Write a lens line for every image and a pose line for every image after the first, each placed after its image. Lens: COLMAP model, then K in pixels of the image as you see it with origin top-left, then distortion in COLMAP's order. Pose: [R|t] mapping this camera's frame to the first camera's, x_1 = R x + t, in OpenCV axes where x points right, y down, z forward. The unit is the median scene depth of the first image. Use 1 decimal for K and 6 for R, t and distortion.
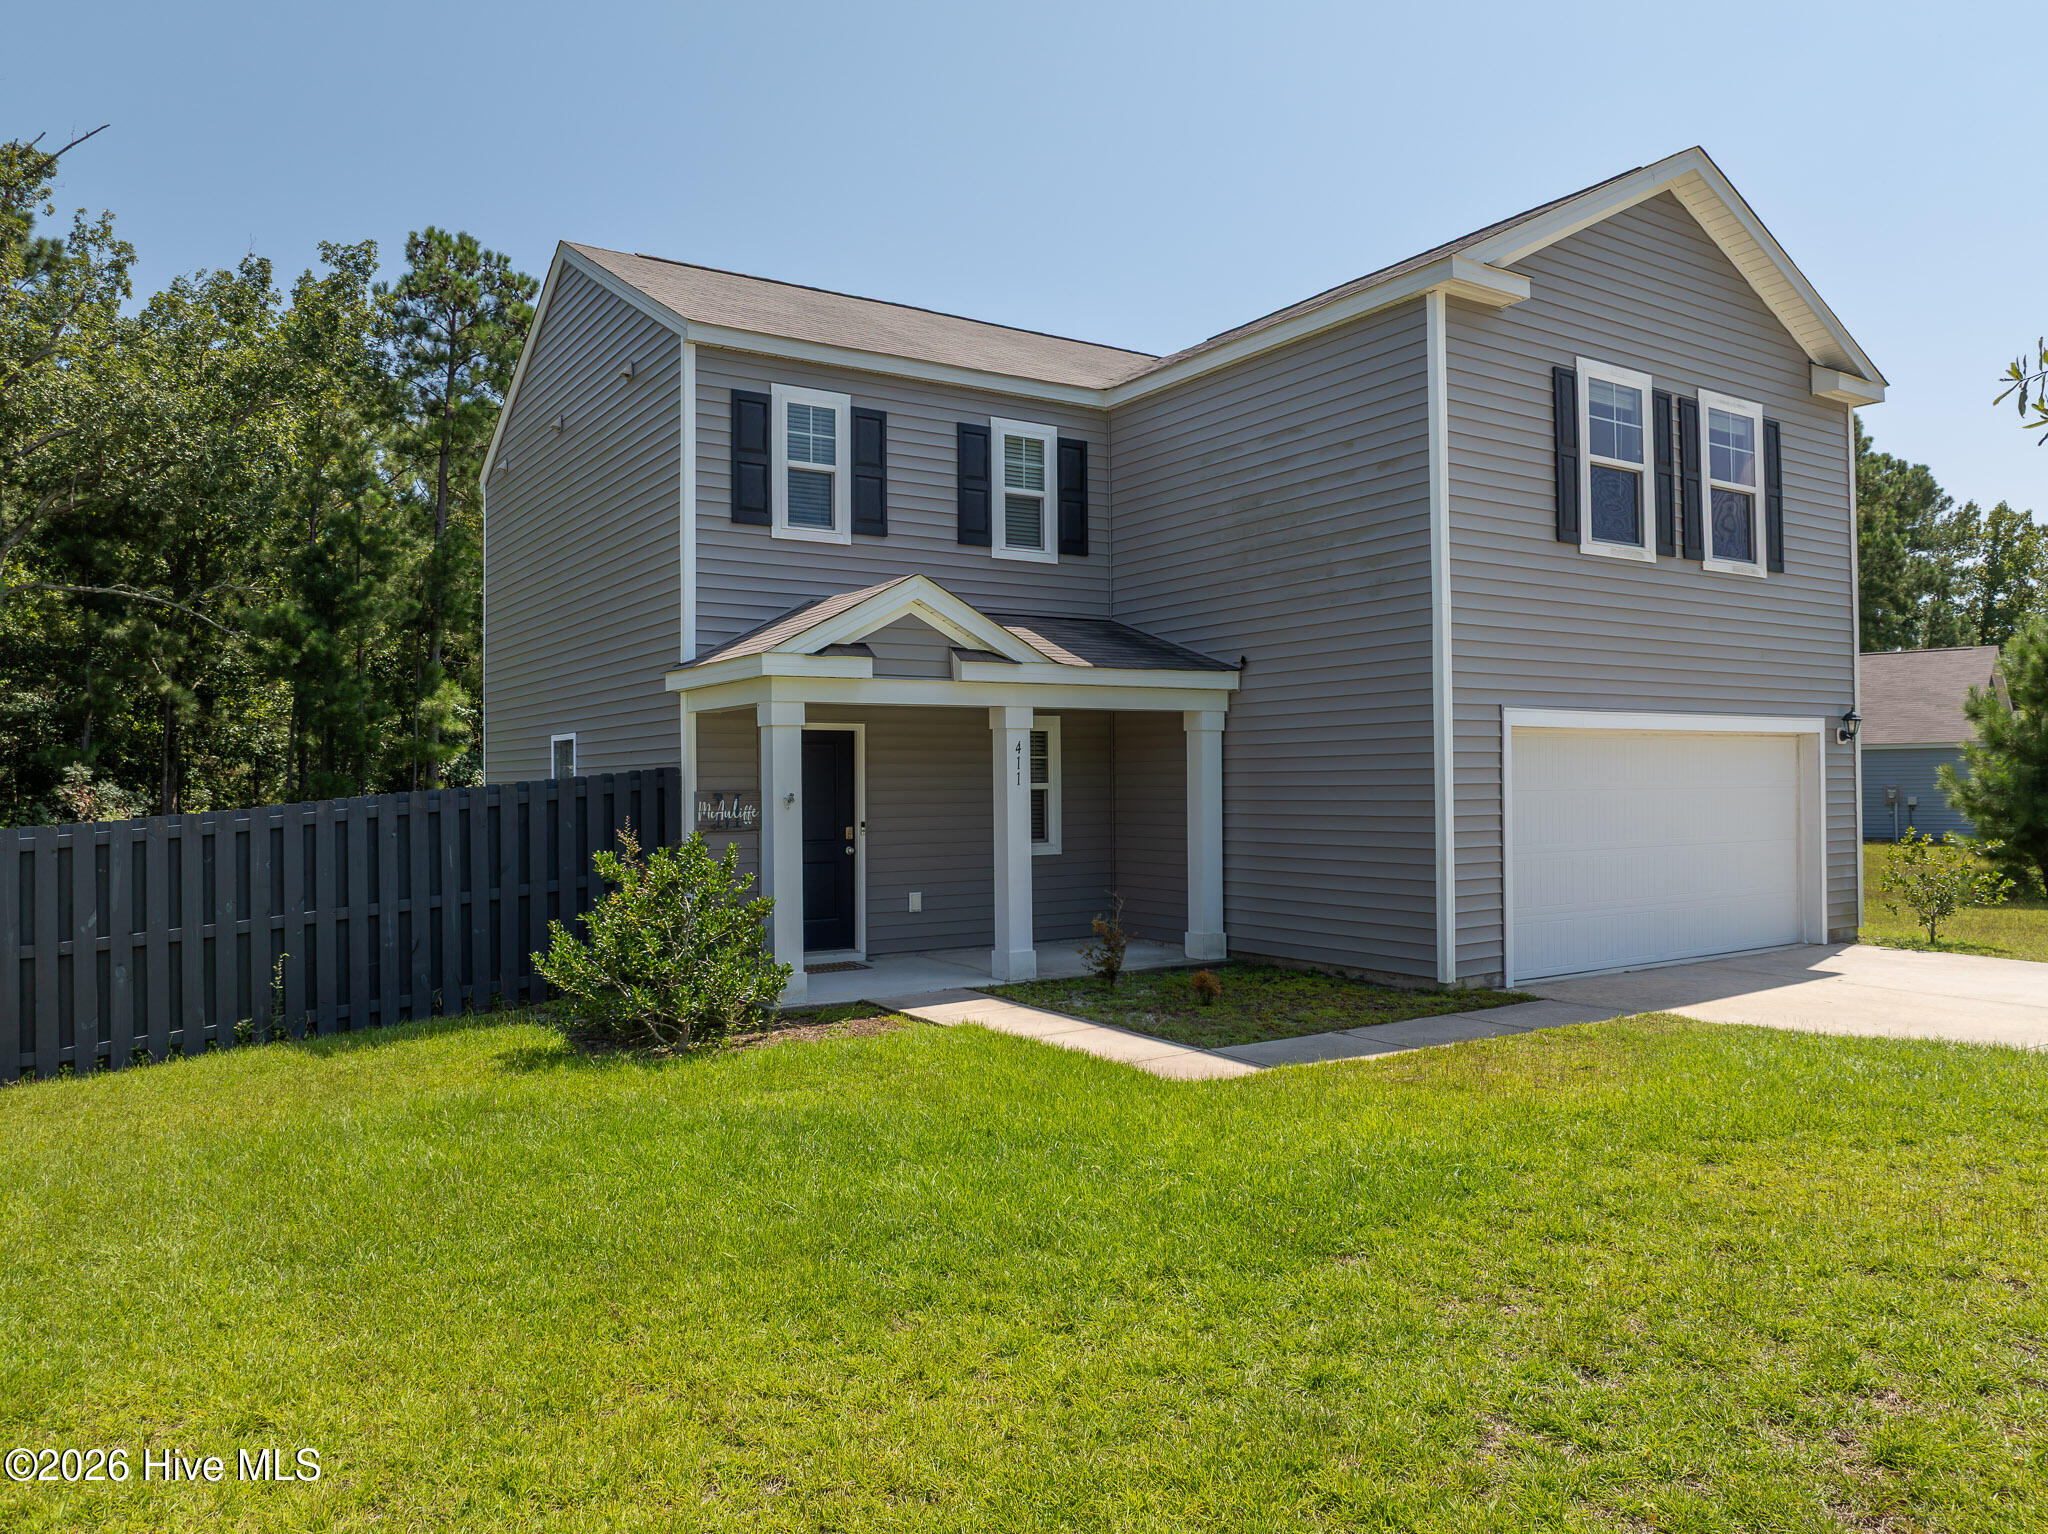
lens RADIAL K [[1463.8, 0, 1024.0], [0, 1463.8, 767.0], [0, 0, 1]] dist [-0.041963, 0.003856]
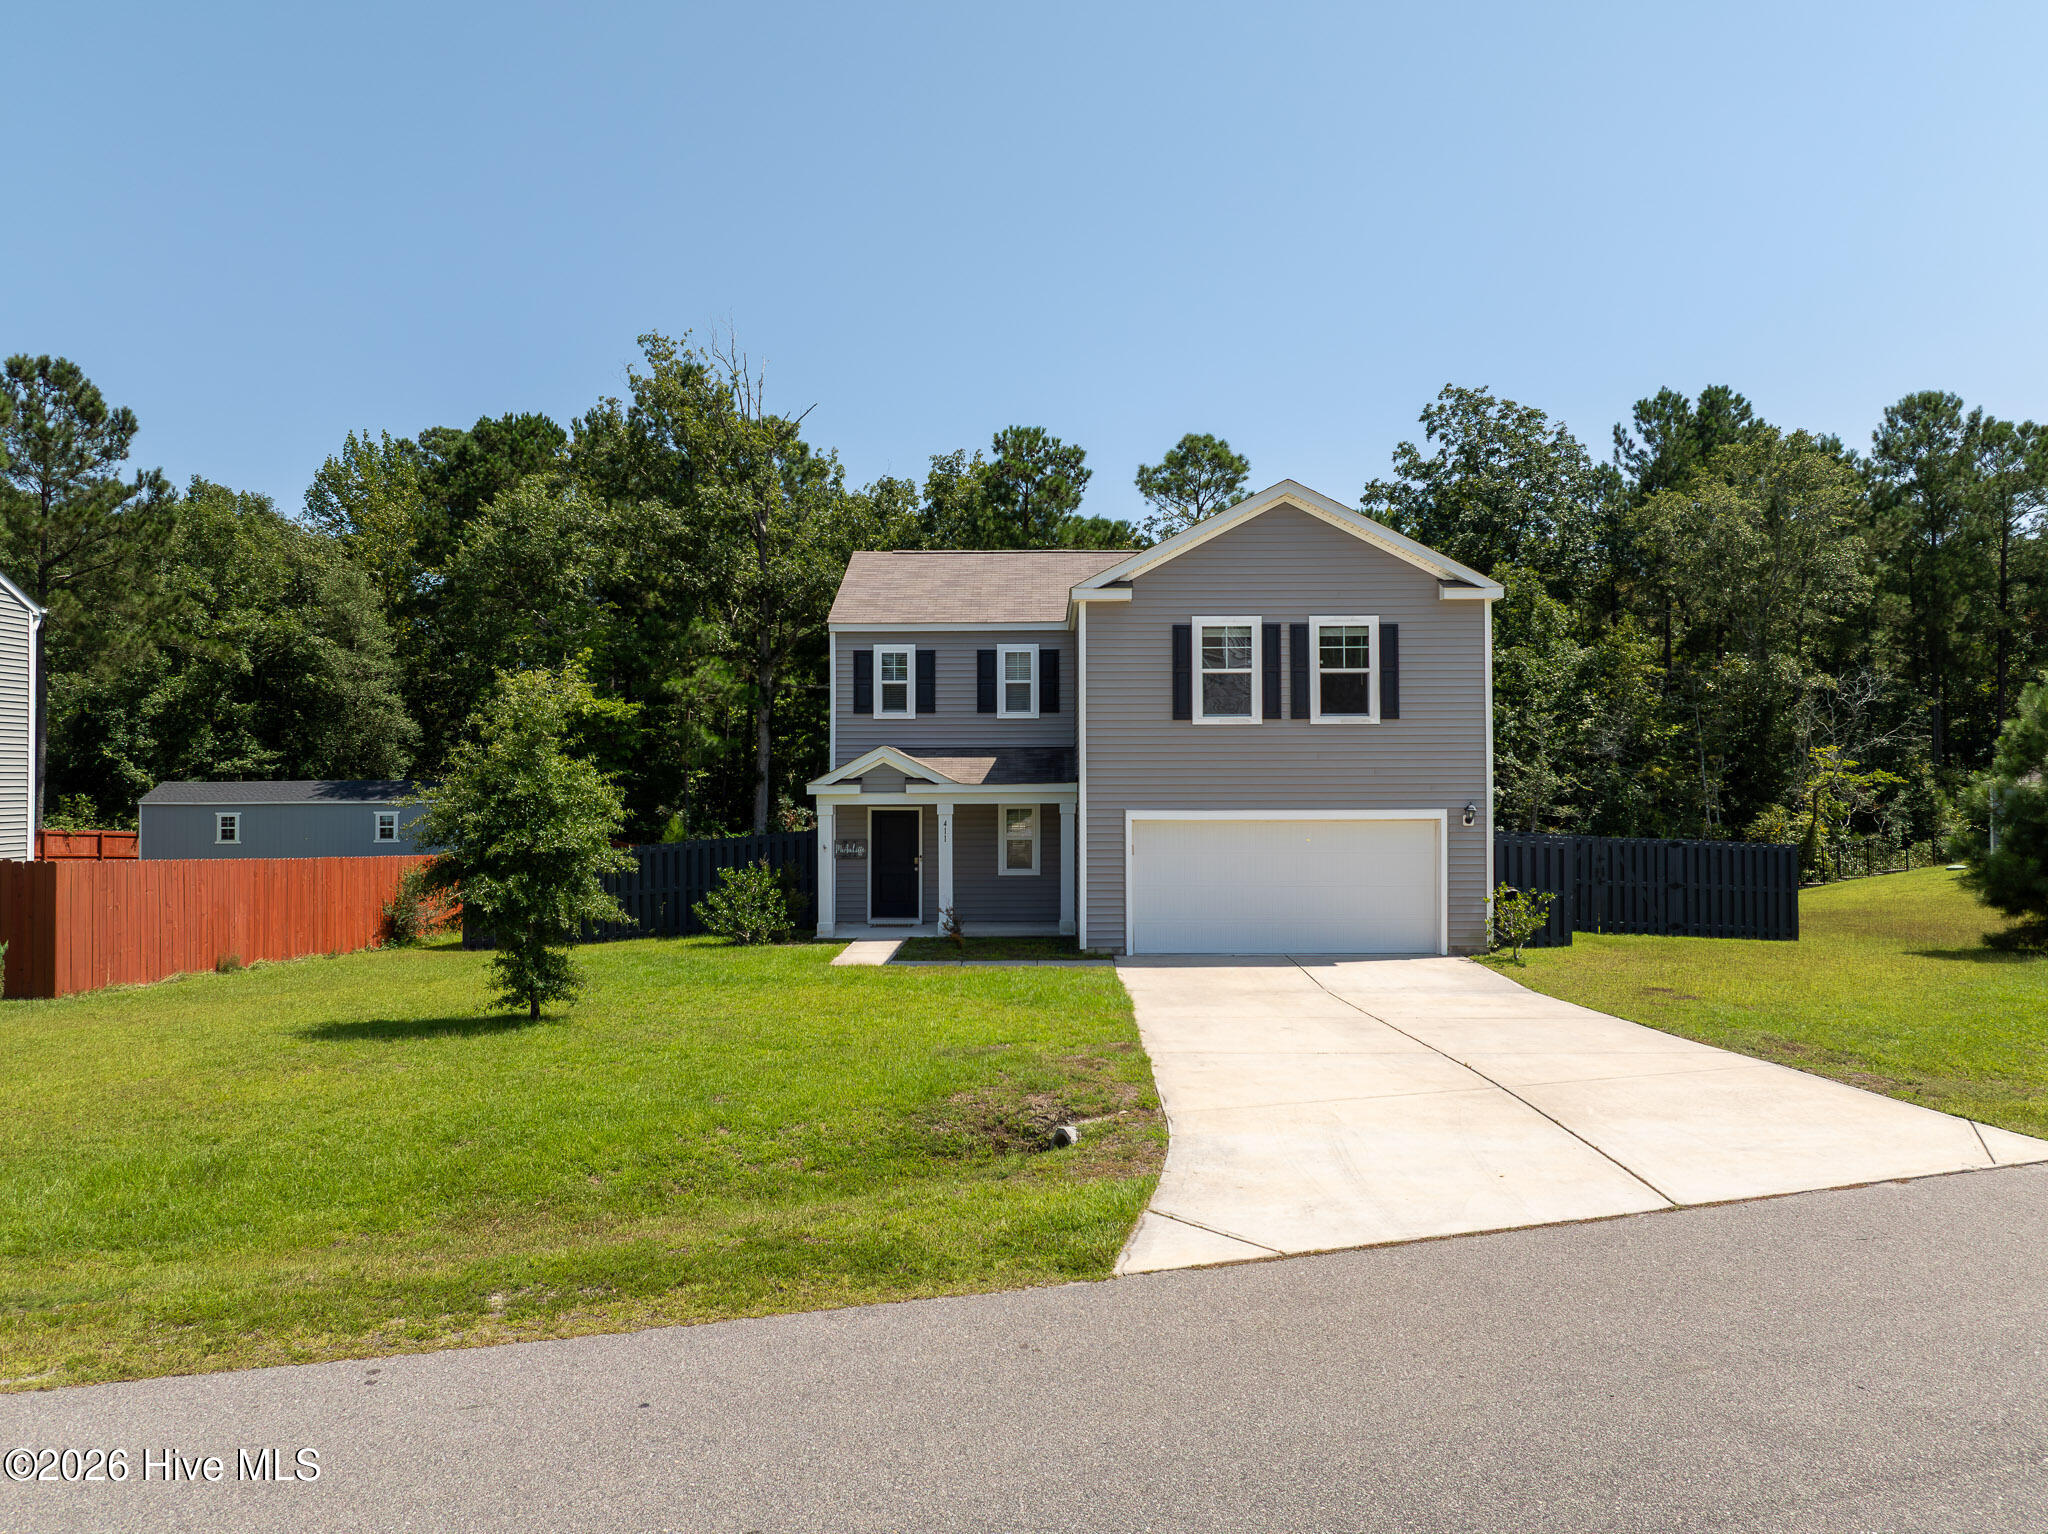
lens RADIAL K [[1463.8, 0, 1024.0], [0, 1463.8, 767.0], [0, 0, 1]] dist [-0.041963, 0.003856]
pose [[0.829147, 0.000973, -0.559029, 1.170288], [0.003402, 0.999971, 0.006787, -0.100489], [0.559020, -0.007529, 0.829120, -0.615427]]
